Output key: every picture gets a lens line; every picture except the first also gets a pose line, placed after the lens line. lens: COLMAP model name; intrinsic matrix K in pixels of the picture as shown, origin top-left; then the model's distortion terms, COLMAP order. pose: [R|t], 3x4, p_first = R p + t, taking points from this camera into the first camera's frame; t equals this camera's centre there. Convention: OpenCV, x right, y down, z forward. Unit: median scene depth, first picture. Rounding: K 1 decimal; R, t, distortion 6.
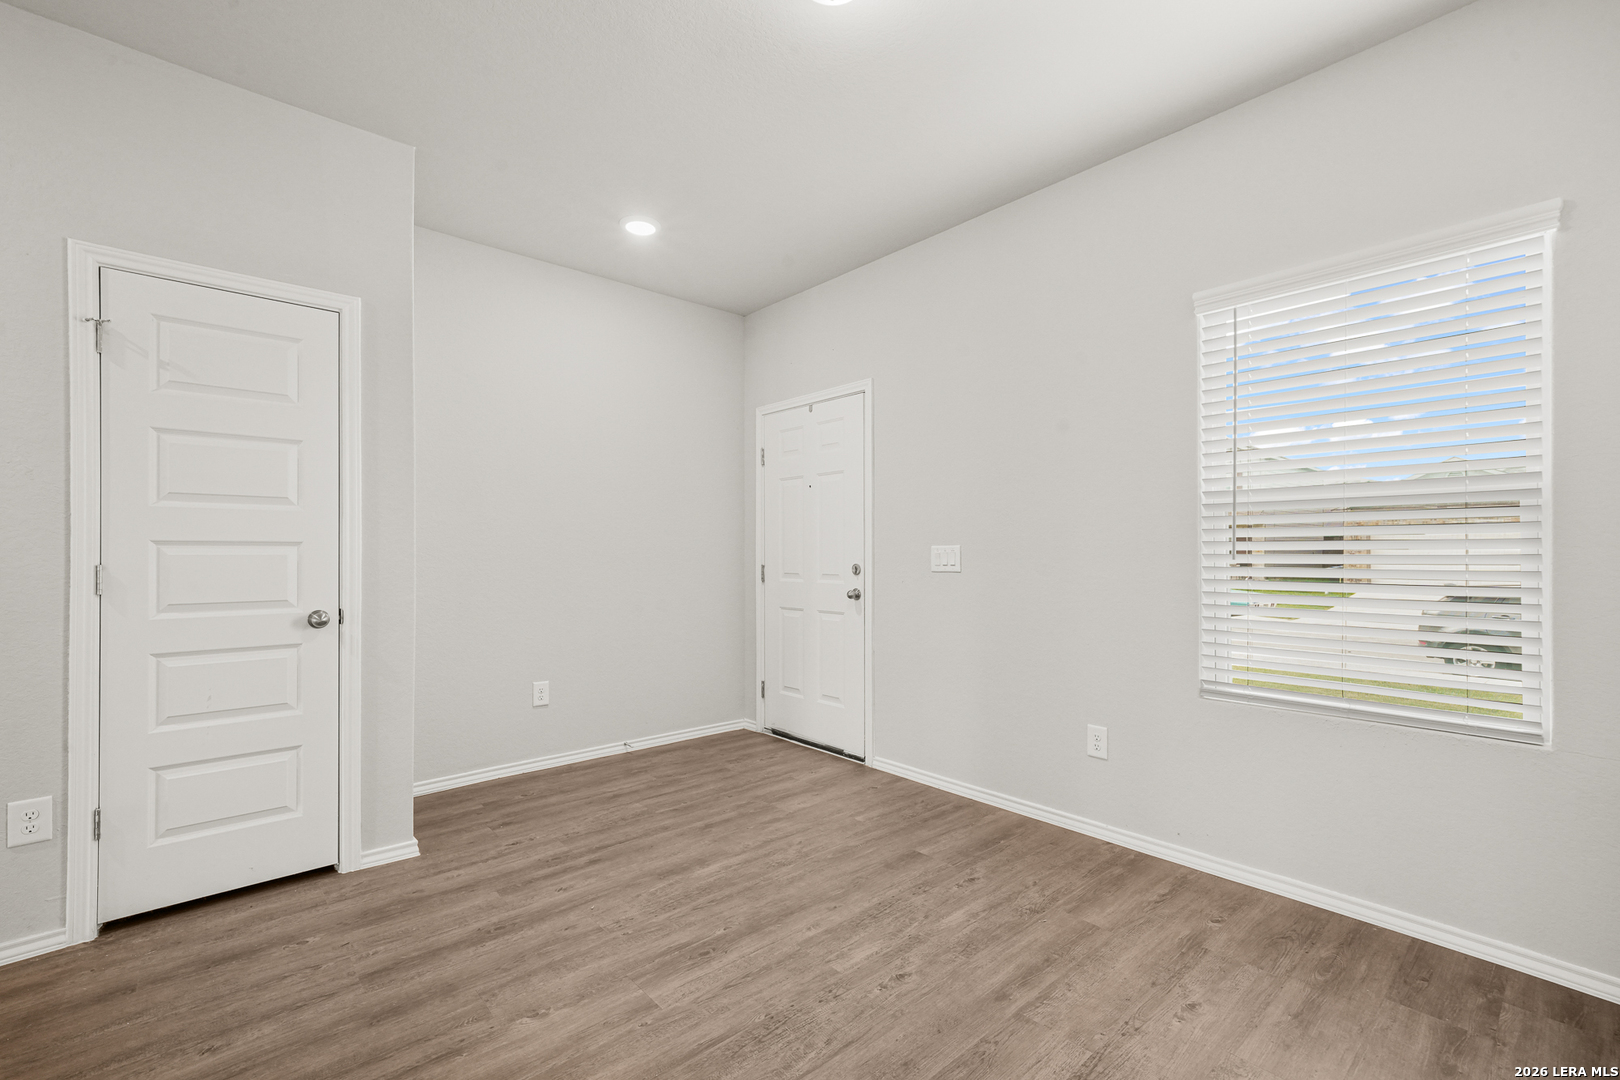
lens RADIAL K [[698.7, 0, 813.0], [0, 698.7, 544.9], [0, 0, 1]] dist [0.000780, 0.003316]
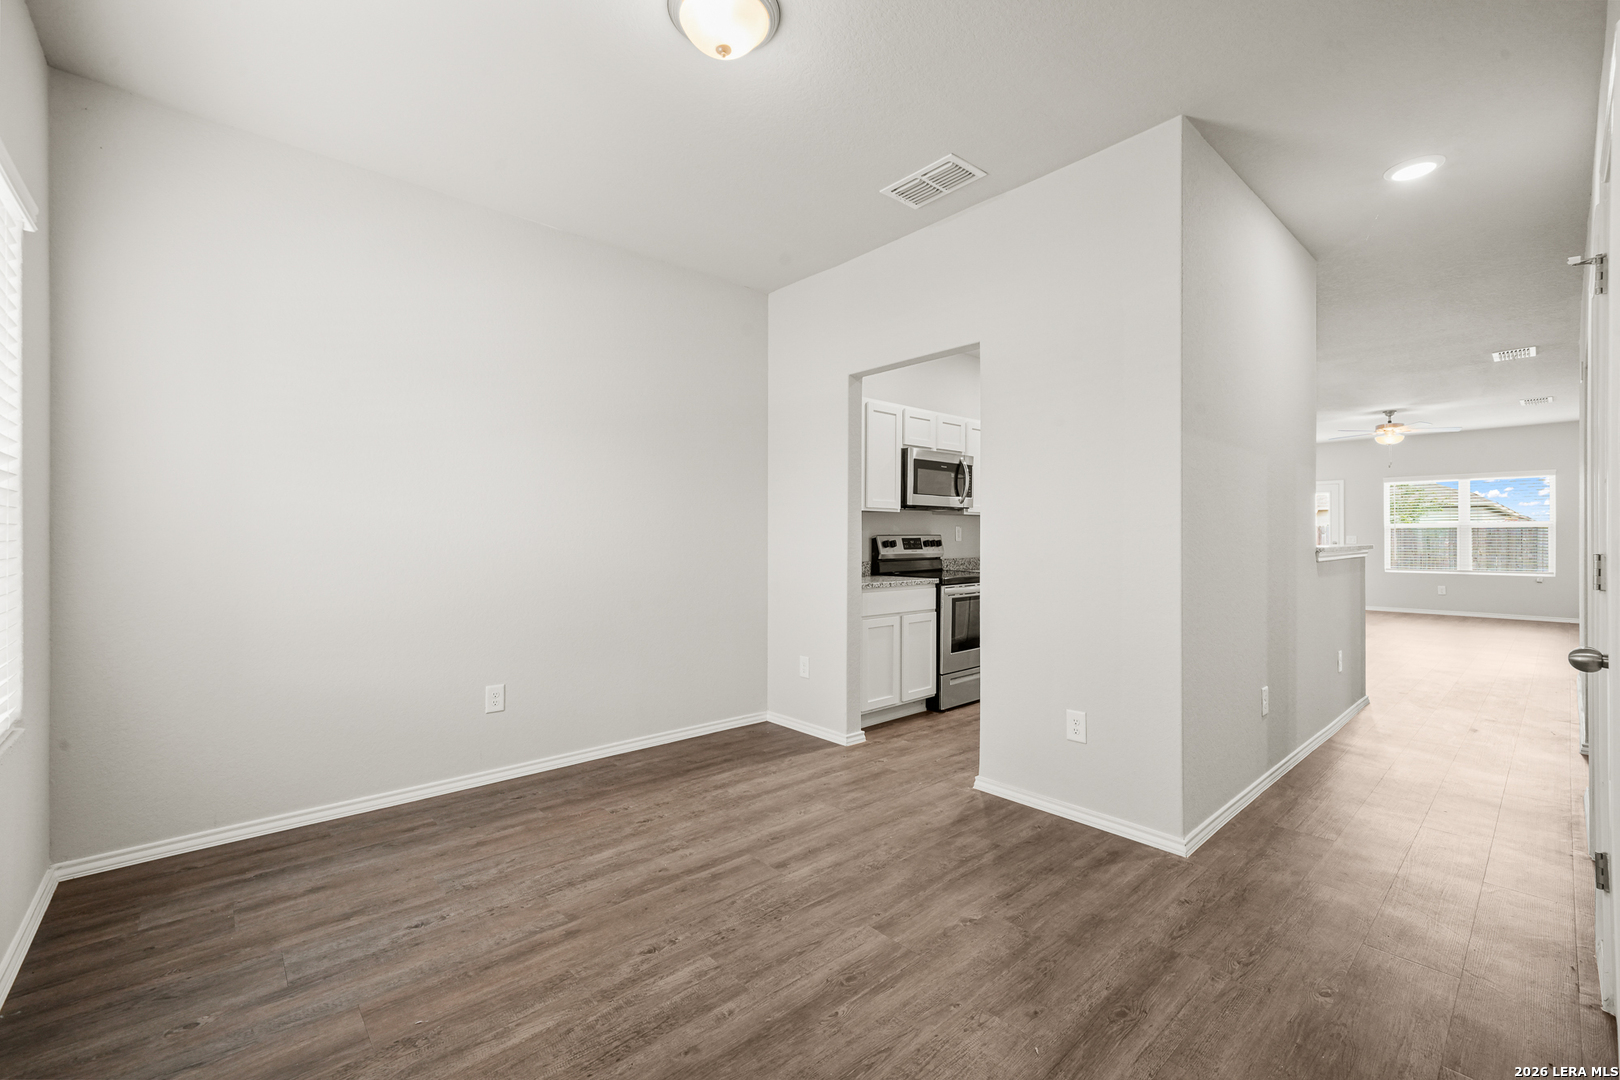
lens RADIAL K [[678.8, 0, 810.0], [0, 678.8, 540.0], [0, 0, 1]] dist [0.000362, 0.000120]
pose [[-0.999997, -0.000381, -0.002533, -0.082715], [-0.000361, 0.999969, -0.007812, 0.016047], [0.002536, -0.007811, -0.999966, 1.567913]]
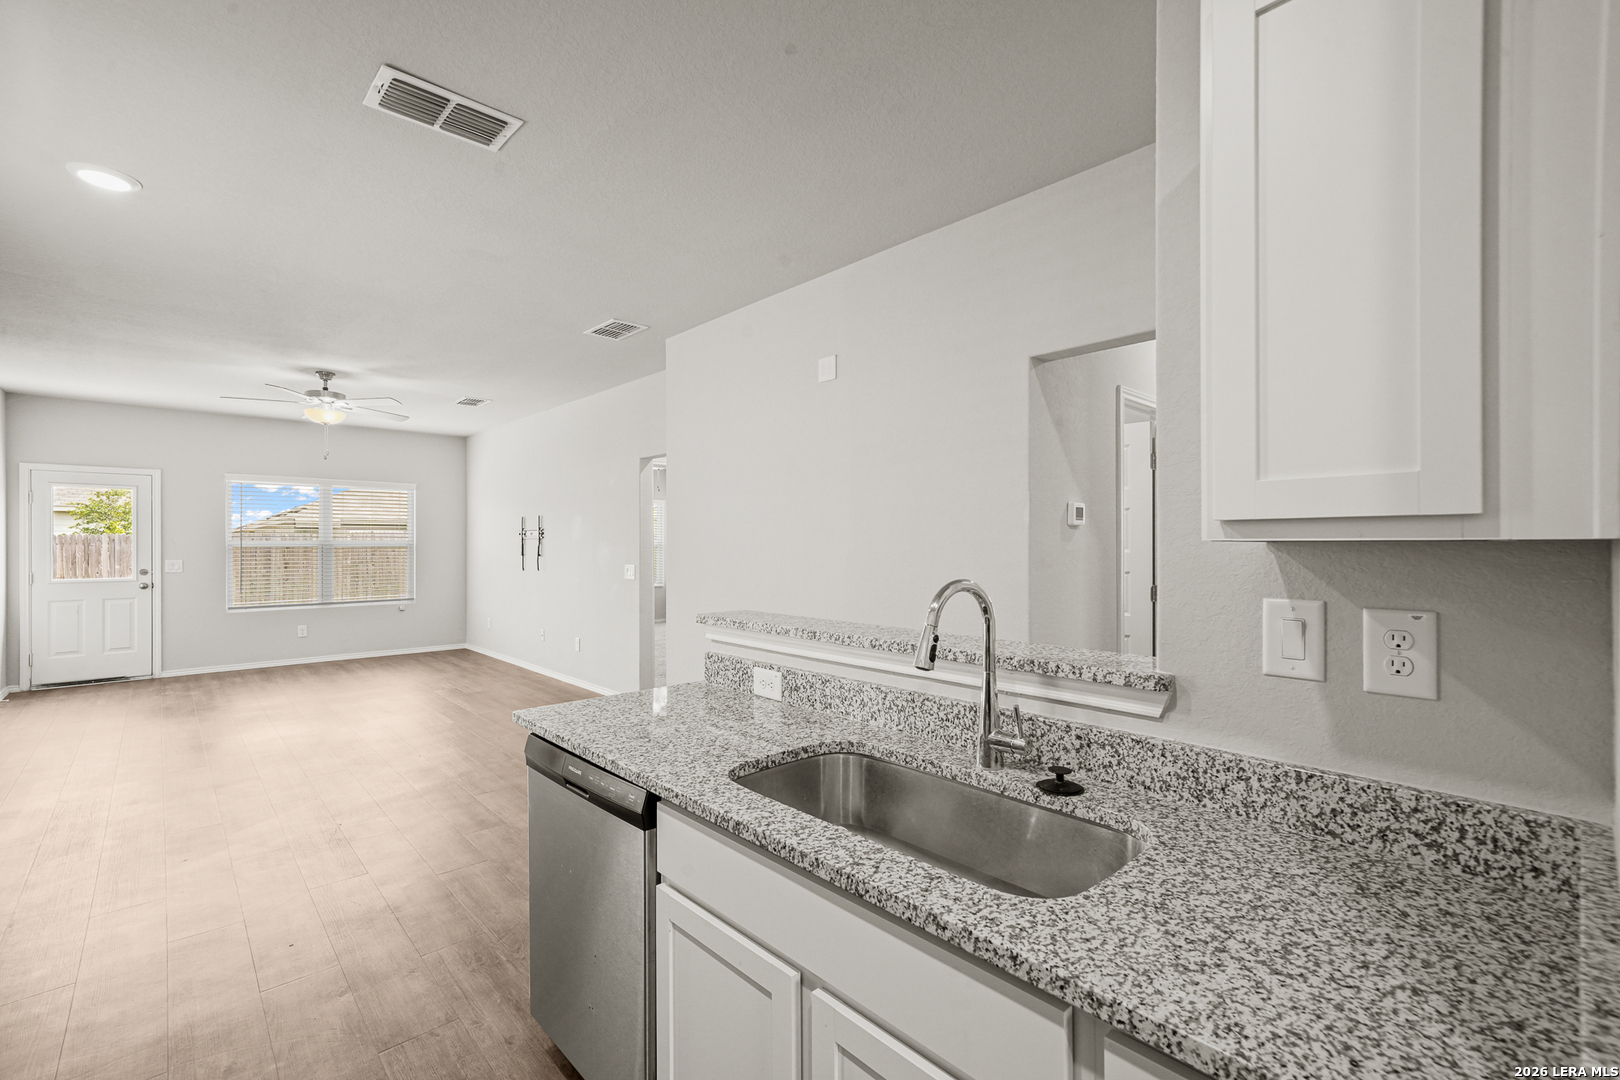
lens RADIAL K [[698.7, 0, 813.0], [0, 698.7, 544.9], [0, 0, 1]] dist [0.000780, 0.003316]
pose [[0.022335, -0.000079, -0.999751, -0.693260], [0.009687, 0.999953, 0.000138, -0.081660], [0.999704, -0.009688, 0.022334, -0.316723]]
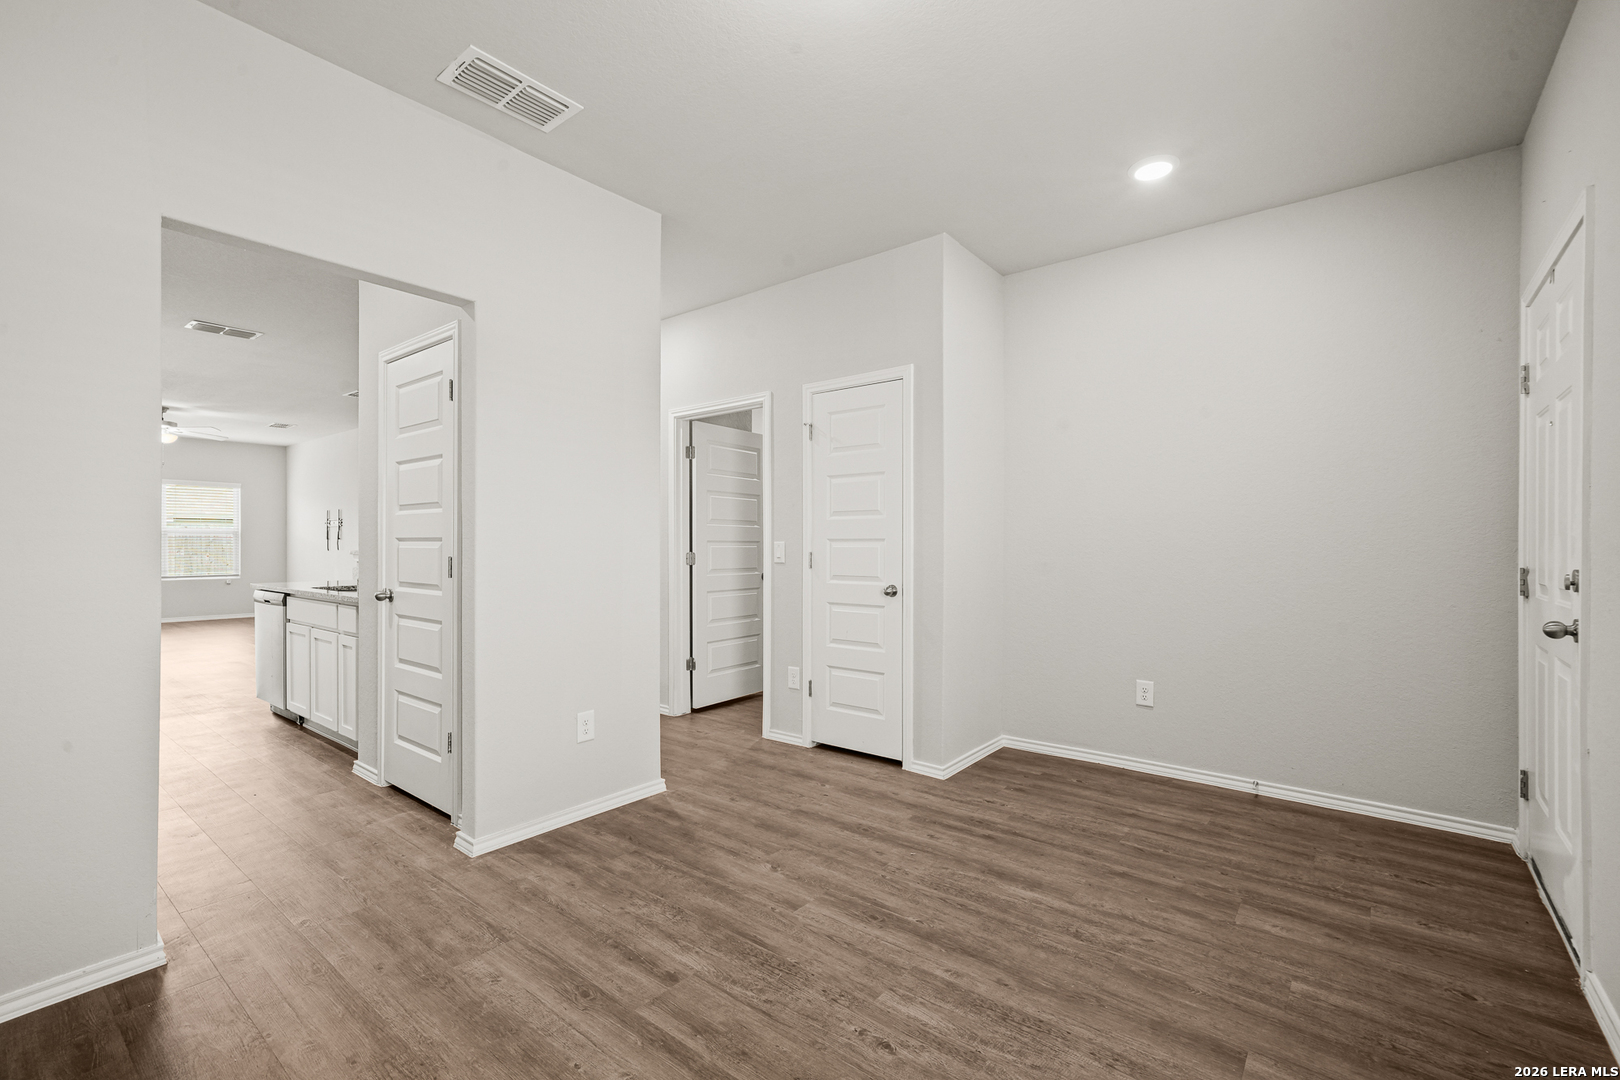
lens RADIAL K [[698.7, 0, 813.0], [0, 698.7, 544.9], [0, 0, 1]] dist [0.000780, 0.003316]
pose [[0.167245, 0.000725, -0.985915, 0.742712], [0.009161, 0.999955, 0.002289, 0.004241], [0.985873, -0.009415, 0.167231, 0.607488]]
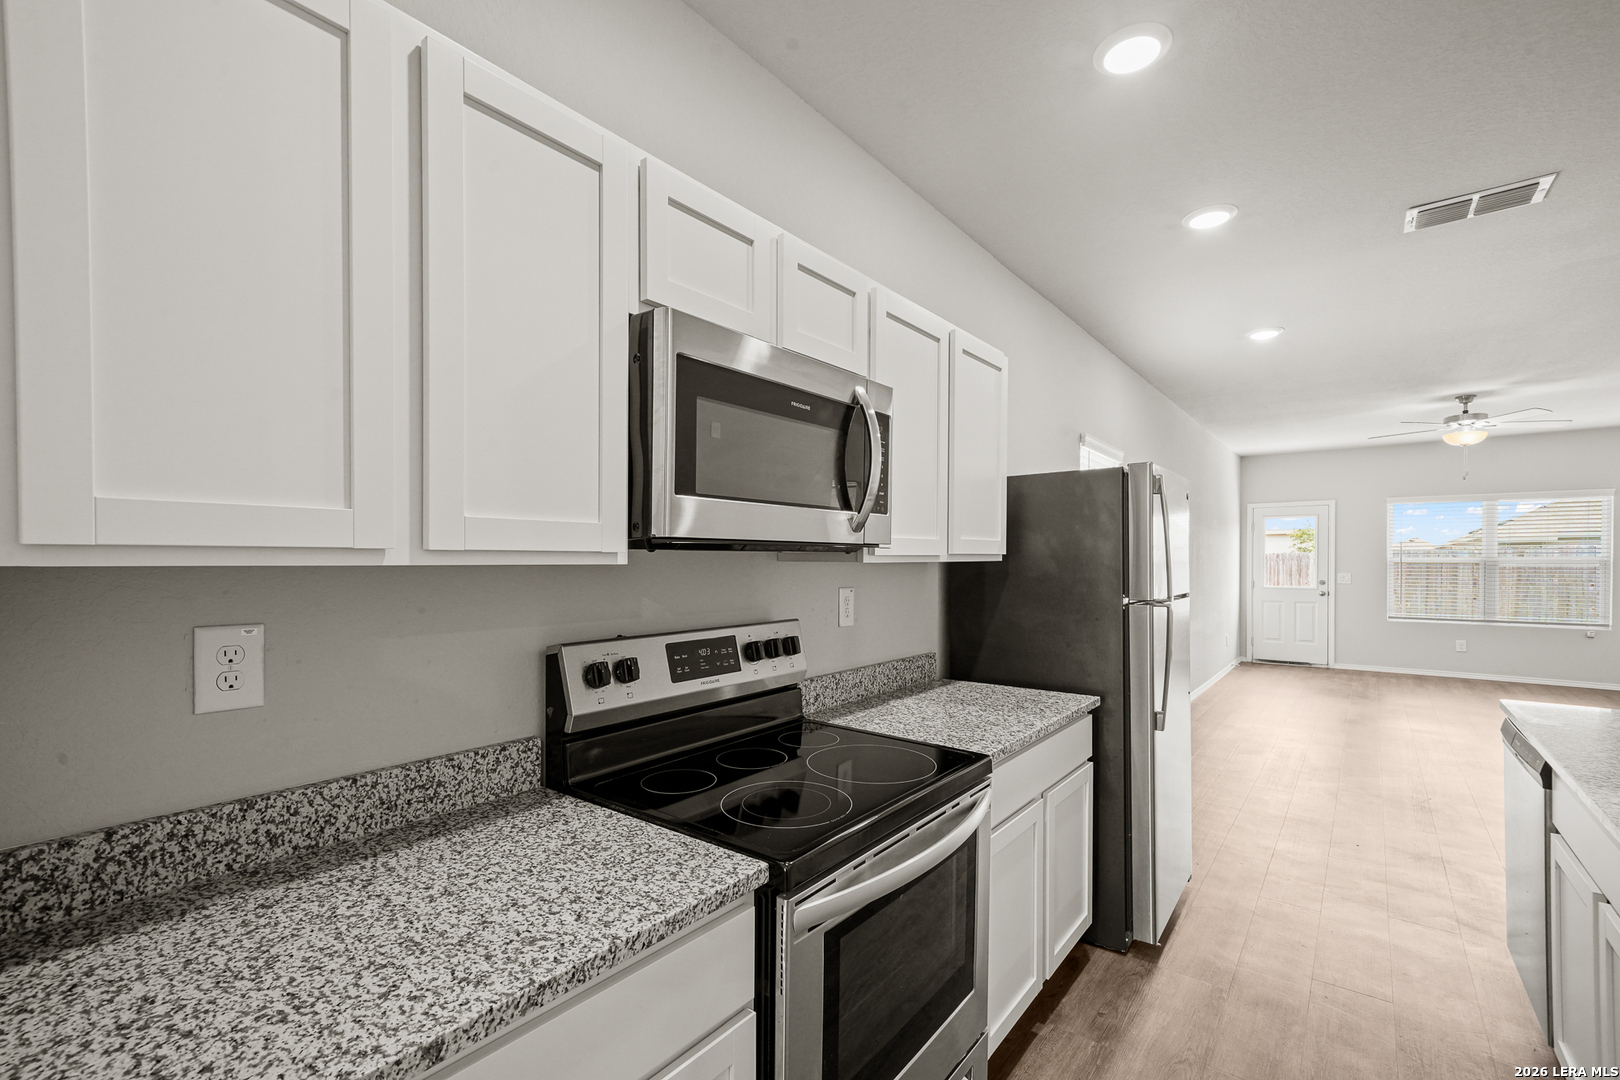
lens RADIAL K [[705.8, 0, 806.2], [0, 705.8, 567.2], [0, 0, 1]] dist [0.002362, 0.000997]
pose [[-0.985891, -0.000173, -0.167389, -0.388237], [-0.000334, 1.000000, 0.000930, -0.078211], [0.167389, 0.000973, -0.985890, 0.157279]]
